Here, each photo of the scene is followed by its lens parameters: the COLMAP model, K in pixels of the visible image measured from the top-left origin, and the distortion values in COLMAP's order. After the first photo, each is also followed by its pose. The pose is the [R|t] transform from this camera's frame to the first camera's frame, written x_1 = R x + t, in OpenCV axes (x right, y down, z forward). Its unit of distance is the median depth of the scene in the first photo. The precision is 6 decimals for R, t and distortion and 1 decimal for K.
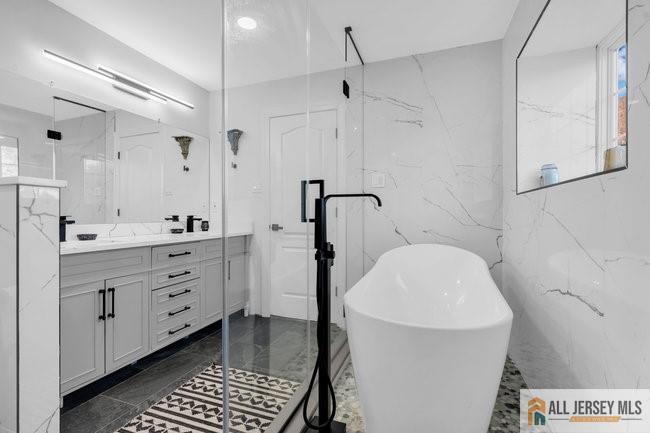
lens RADIAL K [[289.7, 0, 324.6], [0, 289.7, 215.0], [0, 0, 1]] dist [-0.001024, -0.000011]
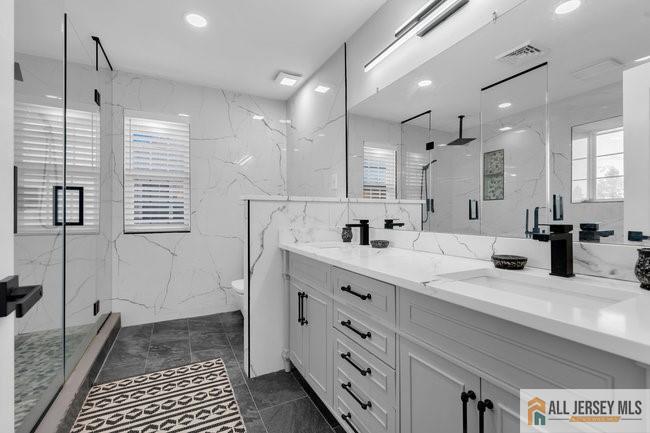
lens RADIAL K [[289.7, 0, 325.5], [0, 289.7, 214.2], [0, 0, 1]] dist [-0.001024, -0.000011]
pose [[-0.684877, -0.001130, -0.728658, -0.083855], [-0.002152, 0.999998, 0.000471, -0.015699], [0.728655, 0.001891, -0.684878, 1.818790]]
